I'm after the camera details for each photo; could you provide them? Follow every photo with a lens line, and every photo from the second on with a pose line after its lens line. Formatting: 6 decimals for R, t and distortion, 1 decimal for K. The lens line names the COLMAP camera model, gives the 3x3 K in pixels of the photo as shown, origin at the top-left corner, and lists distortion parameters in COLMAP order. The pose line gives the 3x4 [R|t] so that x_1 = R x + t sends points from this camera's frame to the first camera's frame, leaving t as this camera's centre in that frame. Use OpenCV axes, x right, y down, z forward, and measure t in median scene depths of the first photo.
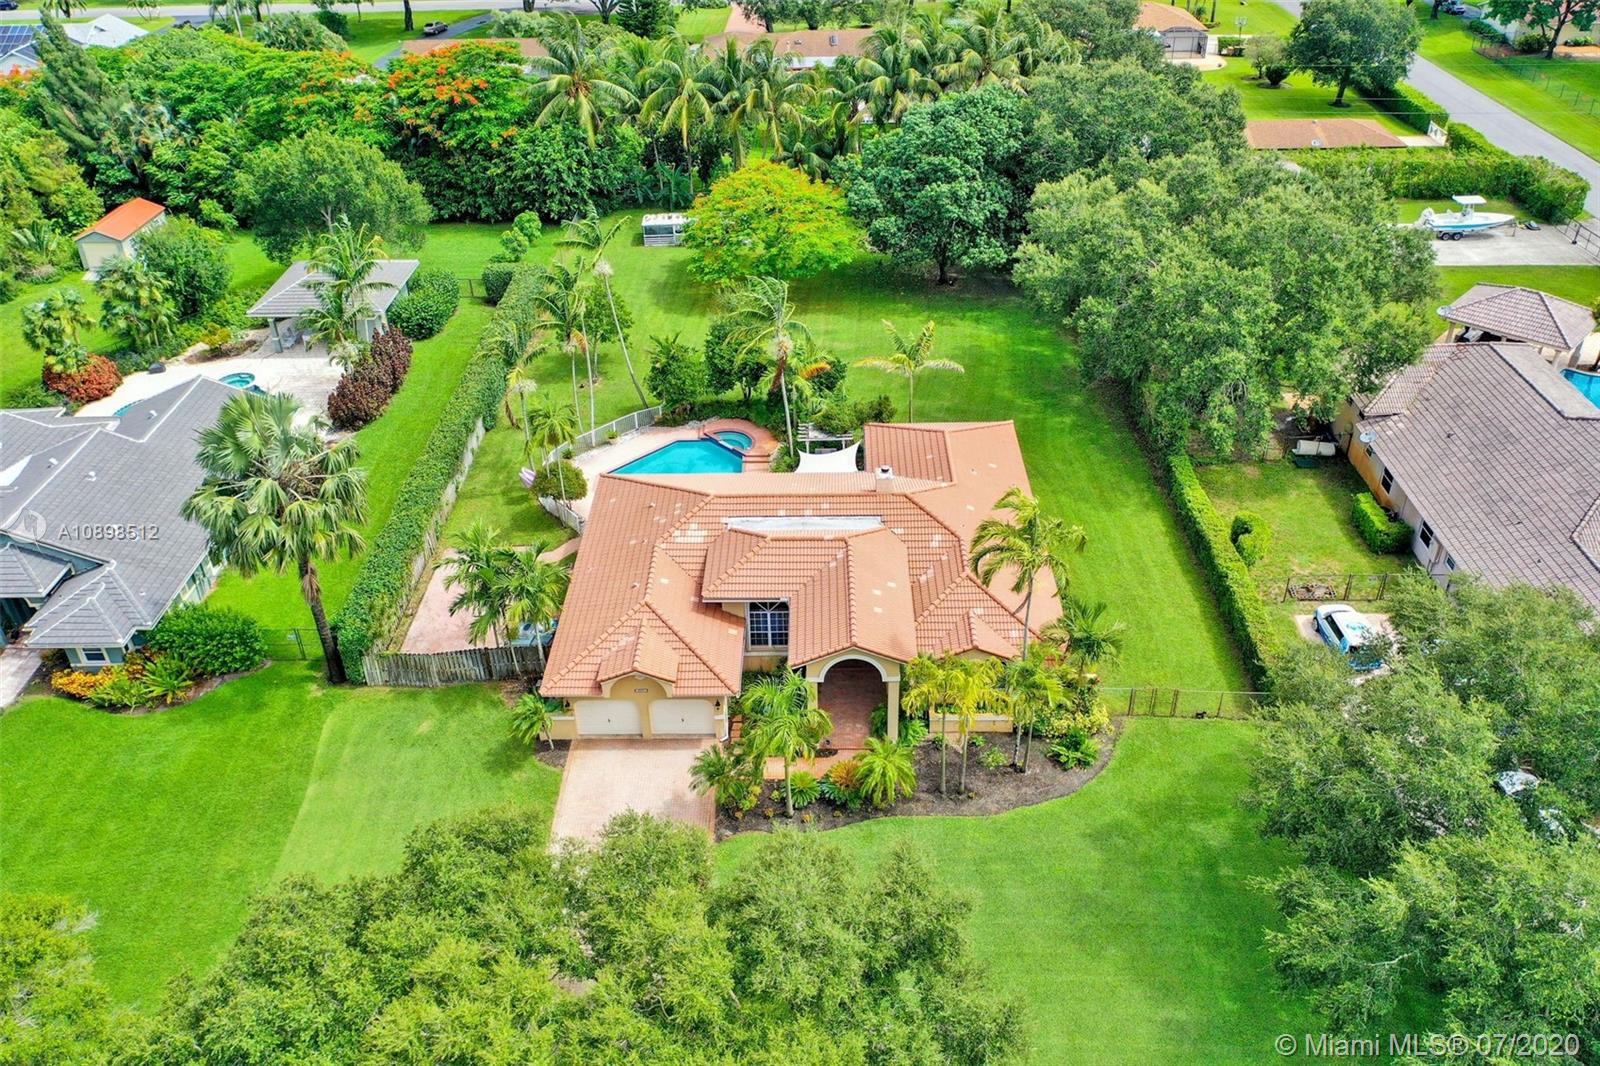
lens RADIAL K [[1264.8, 0, 800.0], [0, 1264.8, 533.0], [0, 0, 1]] dist [-0.014488, 0.004847]
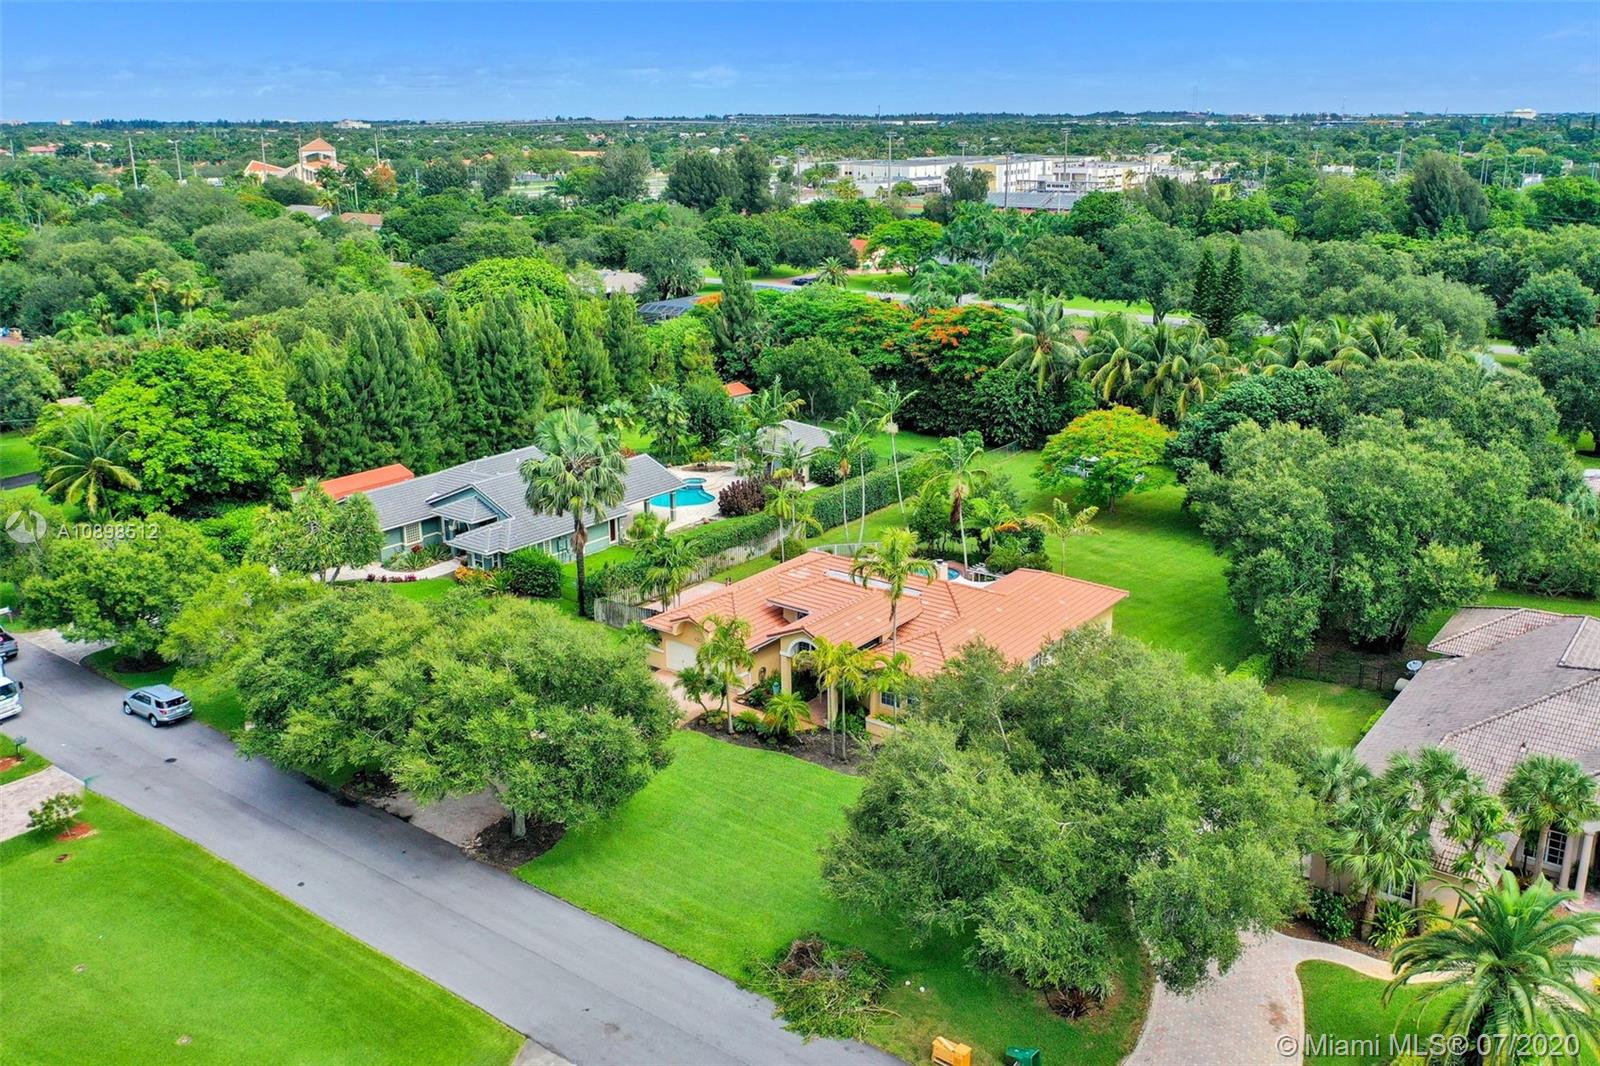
lens RADIAL K [[1363.4, 0, 800.0], [0, 1363.4, 533.0], [0, 0, 1]] dist [-0.066381, 0.133859]
pose [[0.798587, 0.192479, -0.570272, 0.512460], [-0.341454, 0.925141, -0.165905, 0.141412], [0.495649, 0.327211, 0.804528, -0.152870]]
